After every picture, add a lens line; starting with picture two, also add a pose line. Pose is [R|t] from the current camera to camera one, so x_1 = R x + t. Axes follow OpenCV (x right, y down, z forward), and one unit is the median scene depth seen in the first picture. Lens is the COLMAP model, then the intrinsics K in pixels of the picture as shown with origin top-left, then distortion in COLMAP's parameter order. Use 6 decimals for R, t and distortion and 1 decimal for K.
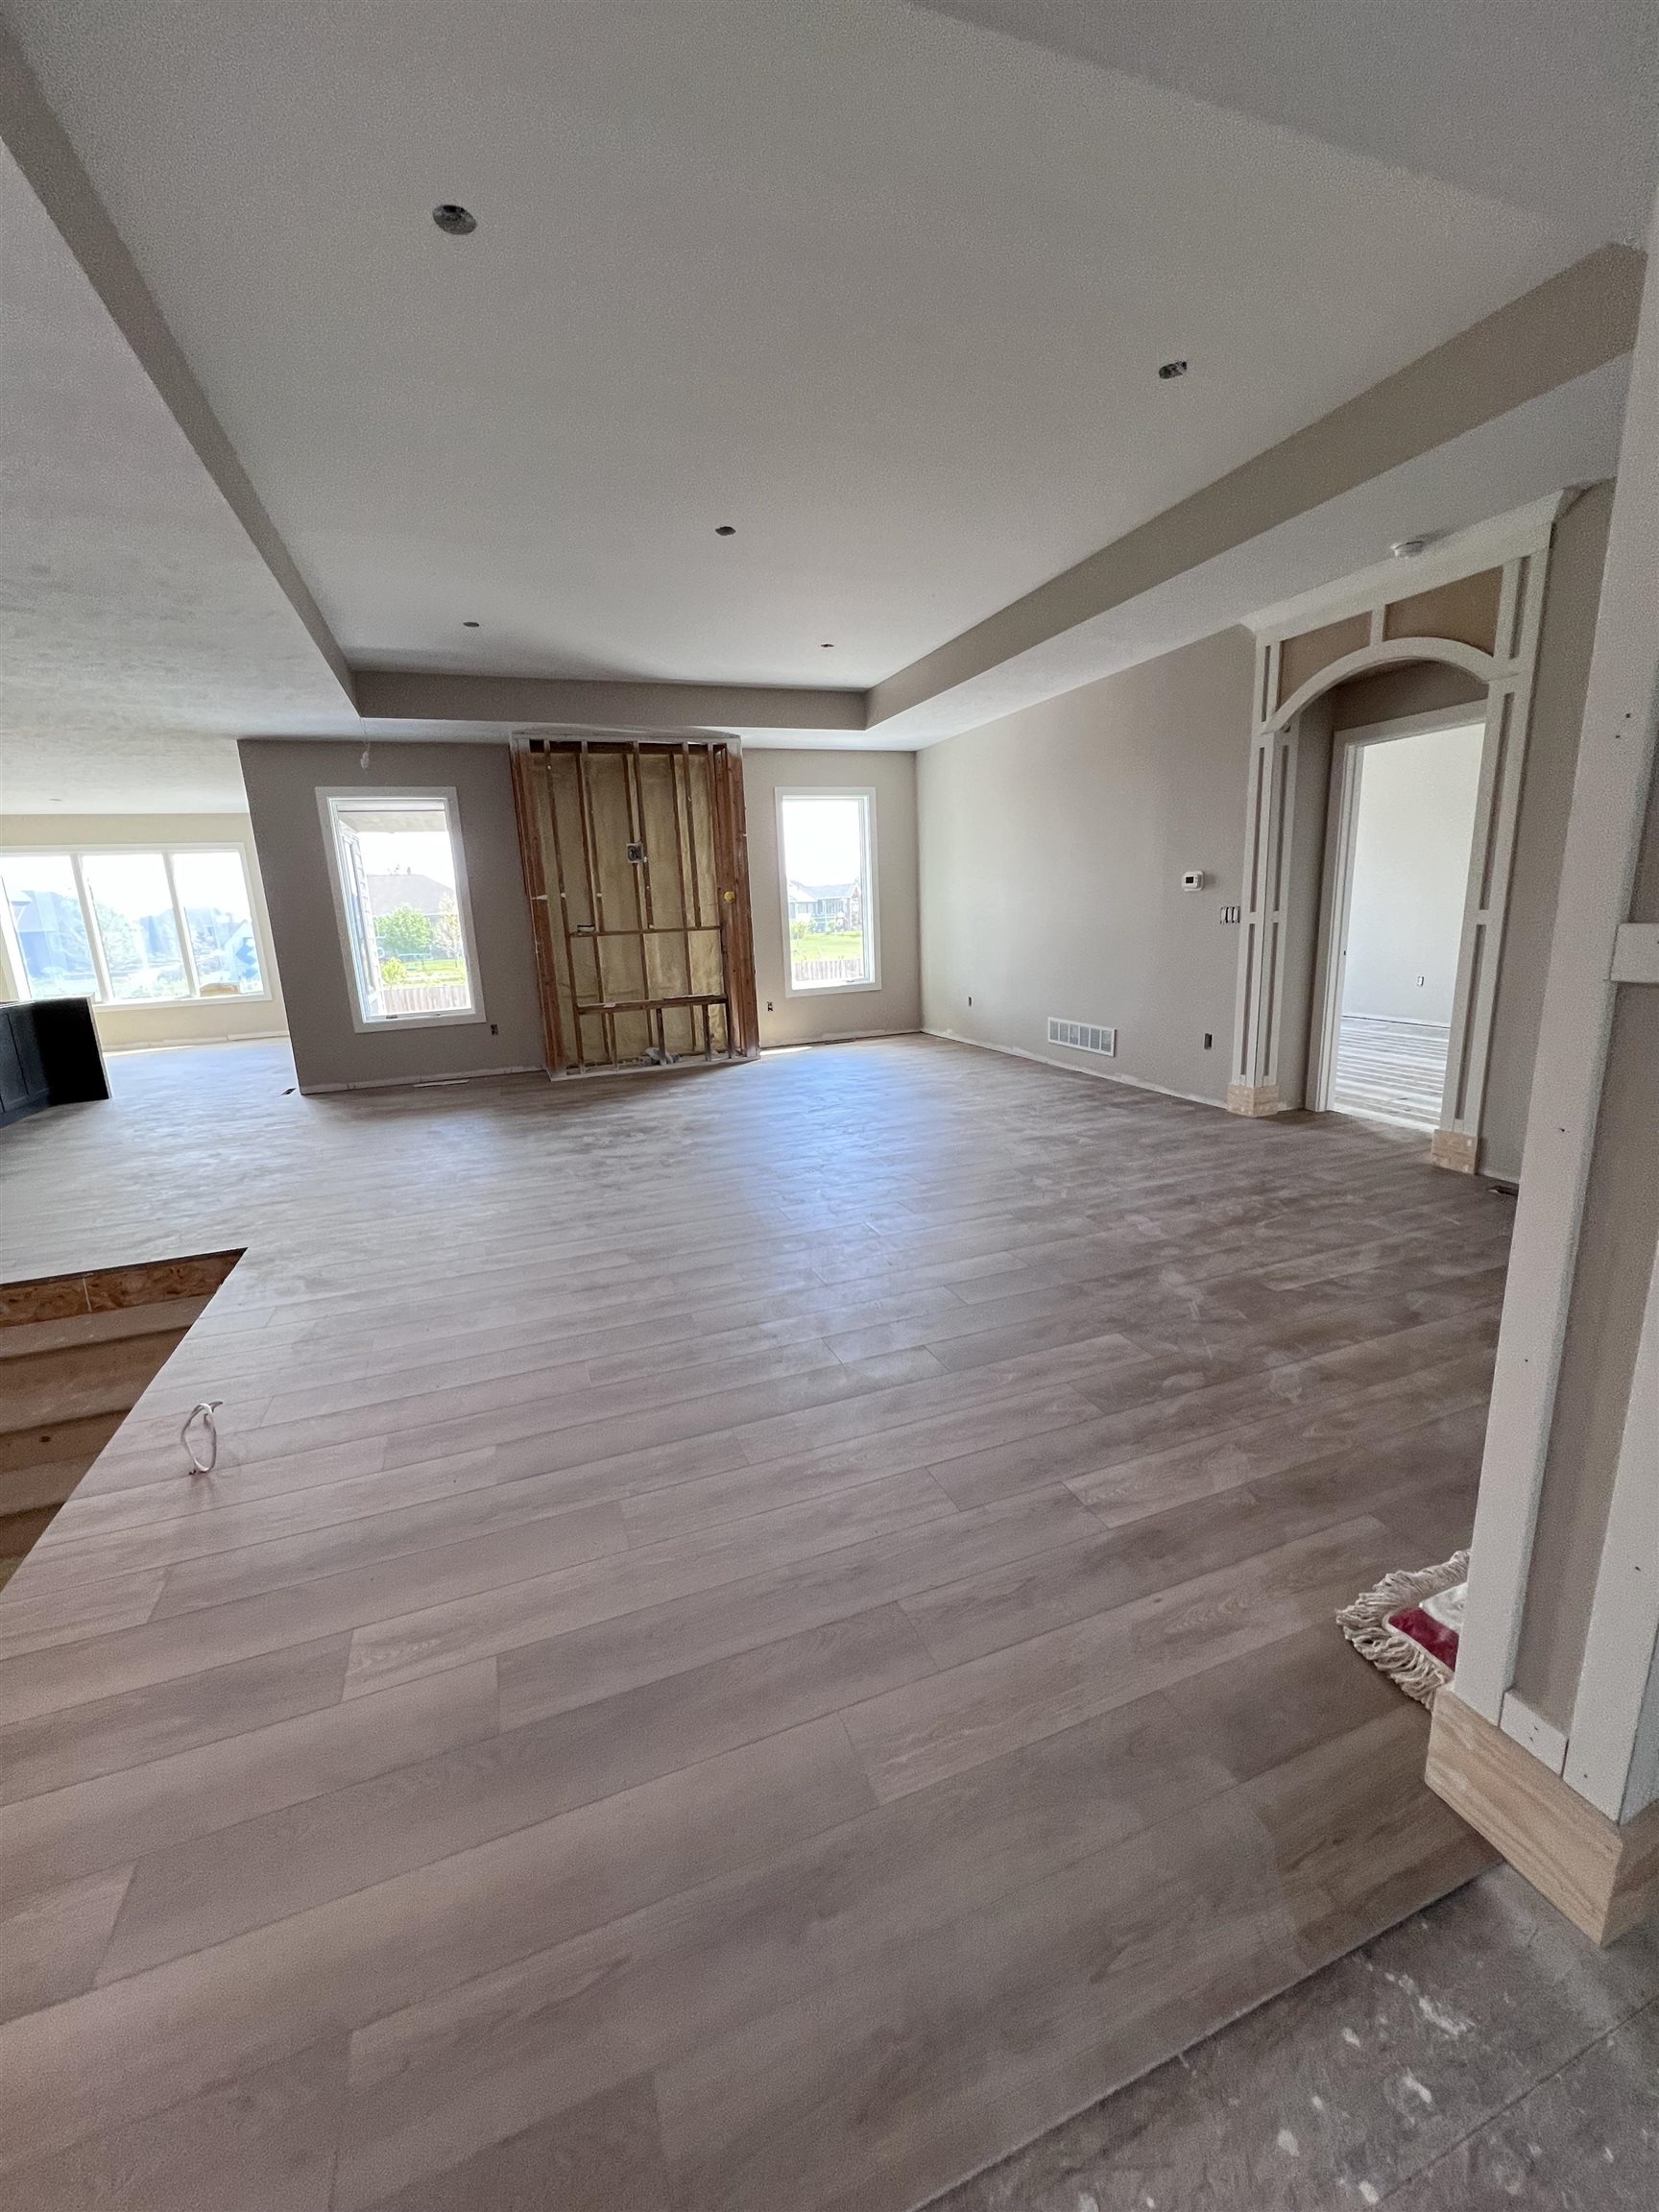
lens RADIAL K [[886.5, 0, 826.1], [0, 886.5, 1105.4], [0, 0, 1]] dist [-0.006560, -0.000078]
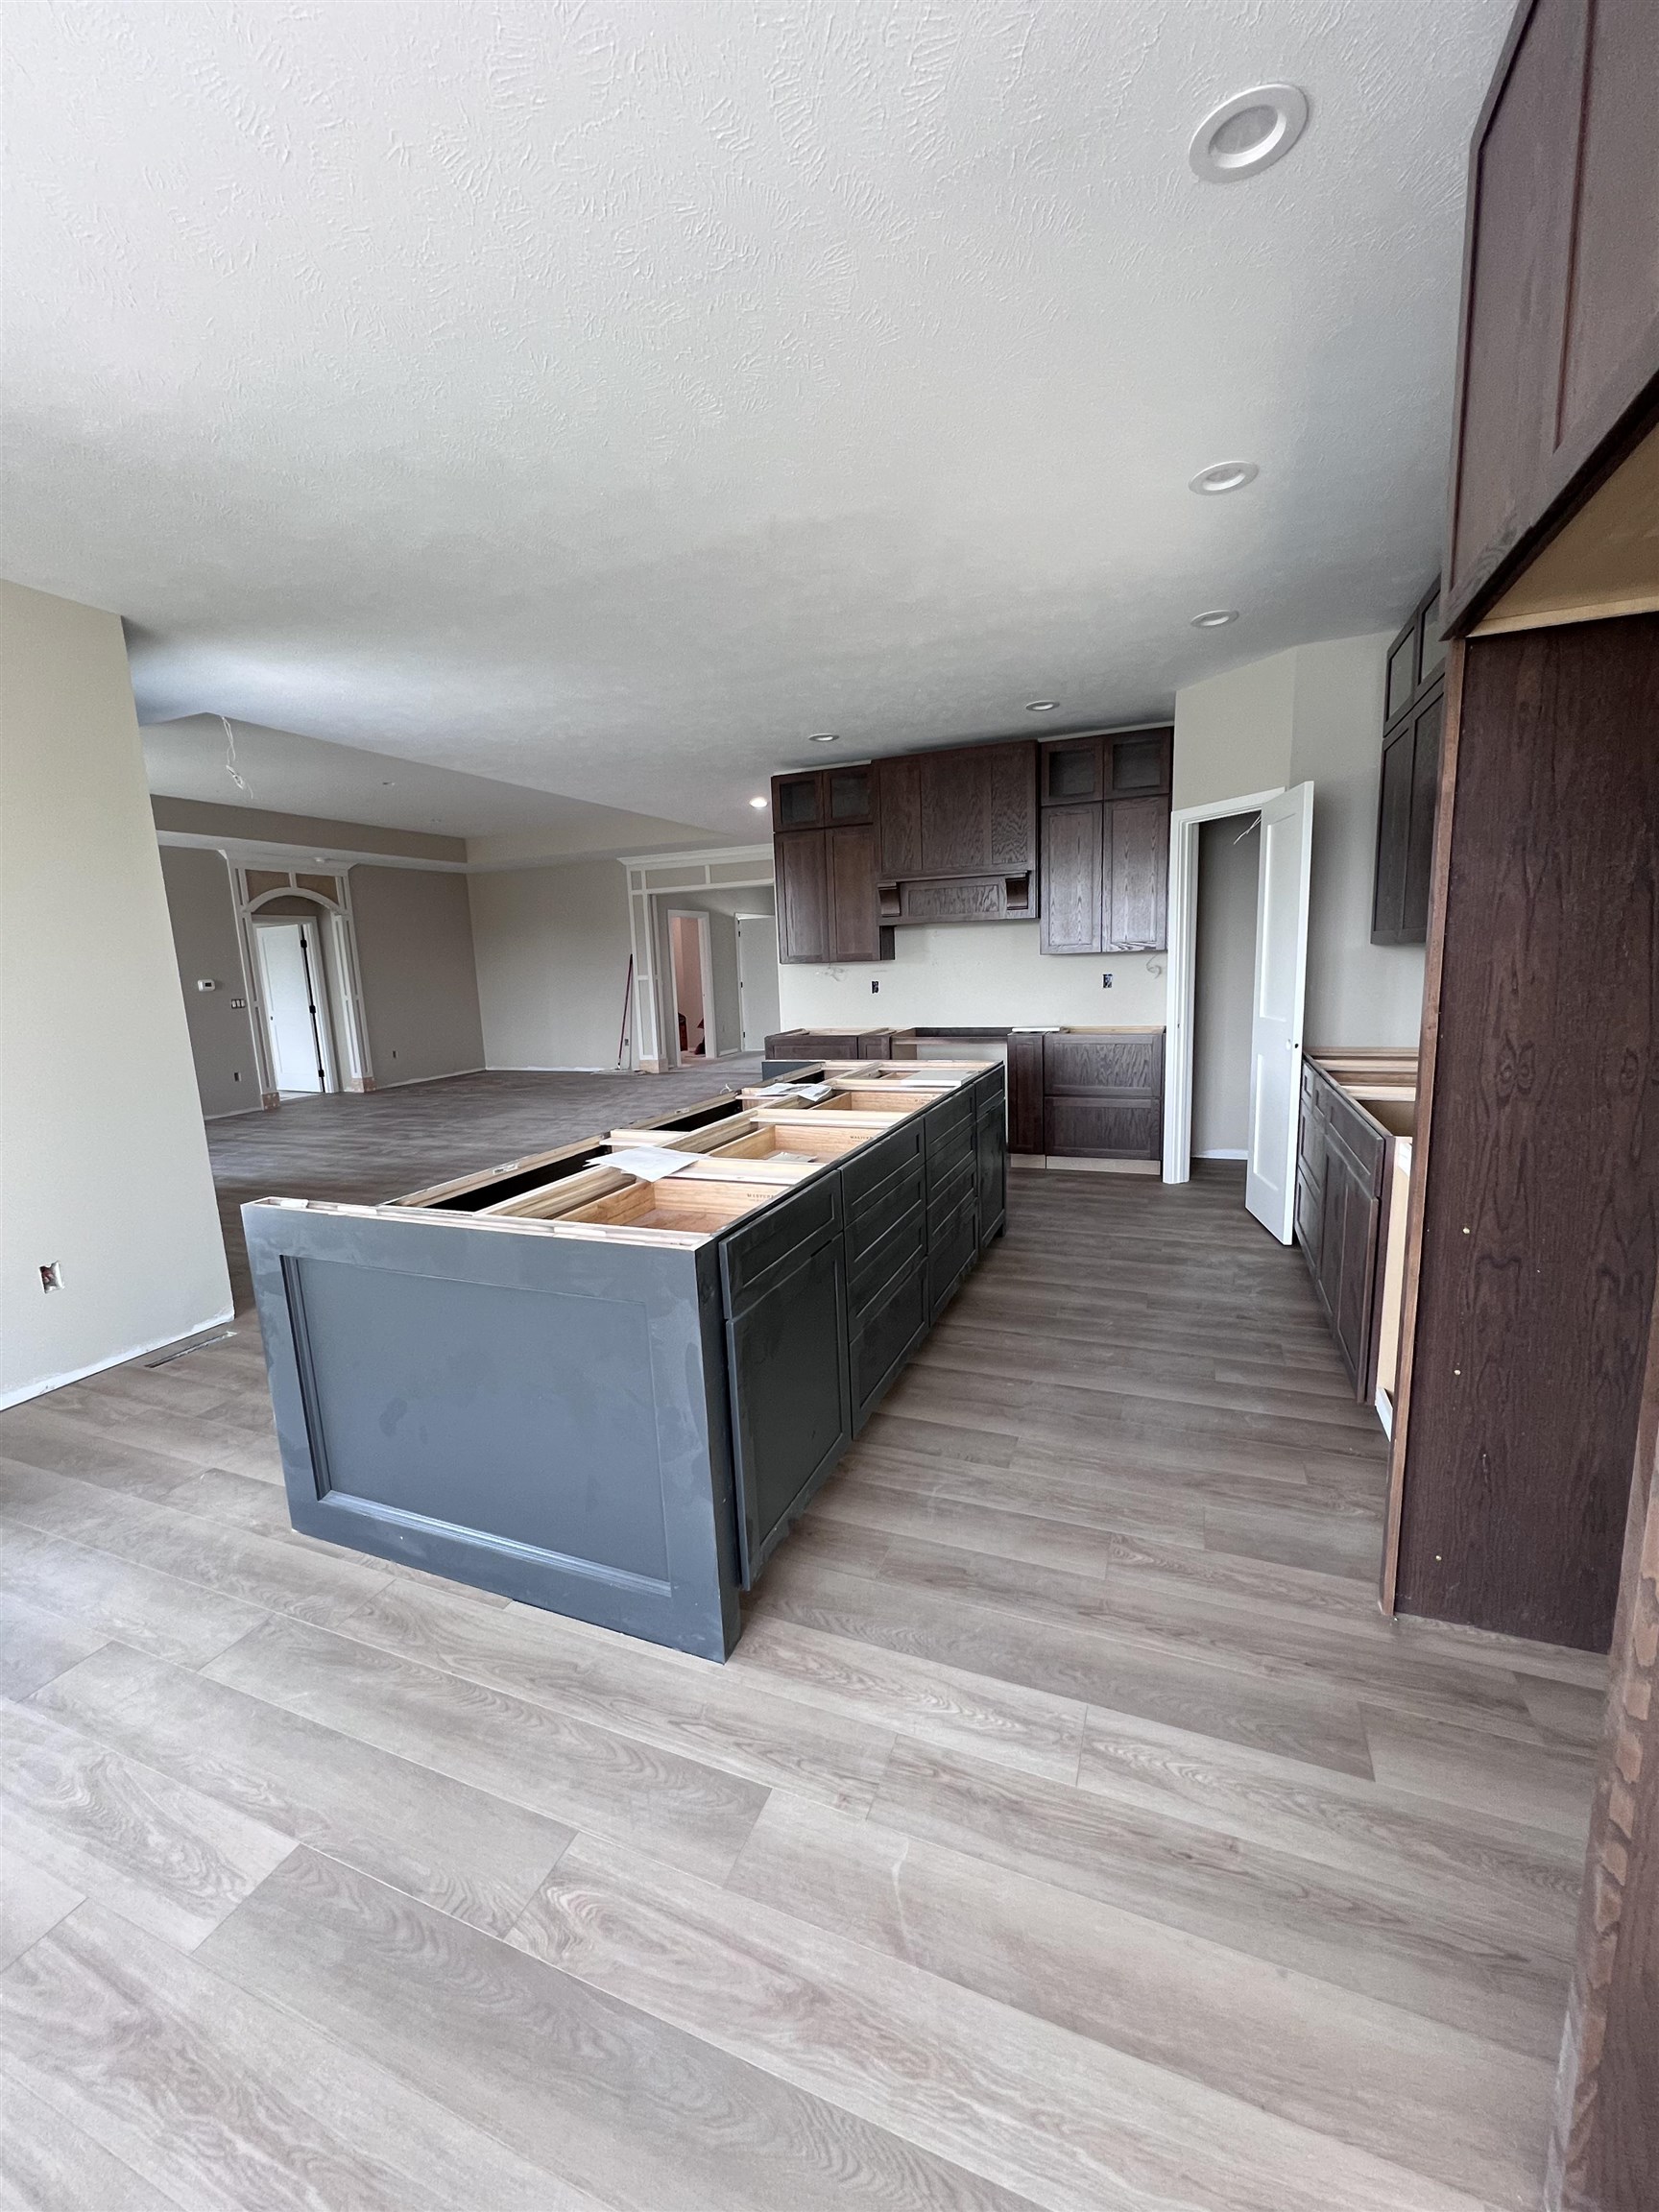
lens RADIAL K [[889.8, 0, 828.9], [0, 889.8, 1102.0], [0, 0, 1]] dist [0.000231, -0.000042]
pose [[-0.727819, -0.039051, 0.684657, -1.192505], [0.218079, 0.933370, 0.285064, -0.200632], [-0.650170, 0.356784, -0.670808, 1.070268]]
